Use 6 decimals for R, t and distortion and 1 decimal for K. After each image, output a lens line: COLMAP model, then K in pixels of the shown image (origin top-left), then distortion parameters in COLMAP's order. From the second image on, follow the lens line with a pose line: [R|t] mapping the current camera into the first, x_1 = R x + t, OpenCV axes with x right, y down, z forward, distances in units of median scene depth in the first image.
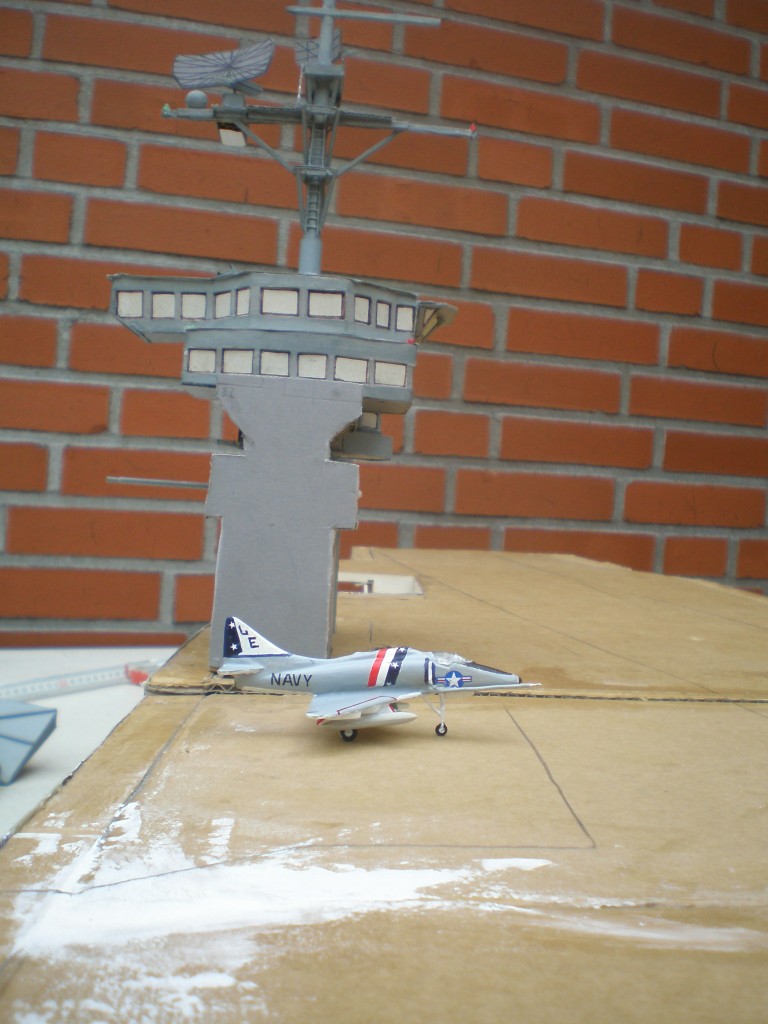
lens RADIAL K [[1141.0, 0, 386.7], [0, 1141.0, 510.6], [0, 0, 1]] dist [-0.155896, 0.000000]
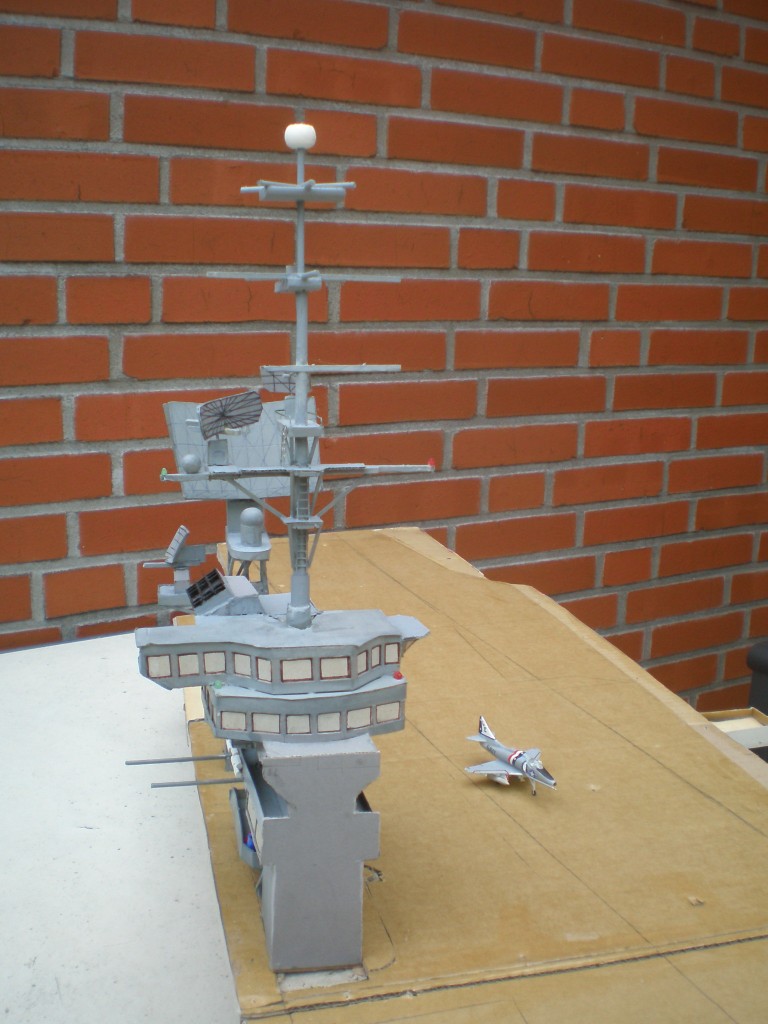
lens RADIAL K [[1141.0, 0, 382.9], [0, 1141.0, 515.3], [0, 0, 1]] dist [-0.155896, 0.000000]
pose [[0.979076, -0.080978, 0.186691, -0.063063], [0.043170, 0.979185, 0.198327, -0.168725], [-0.198865, -0.186118, 0.962192, -0.039640]]
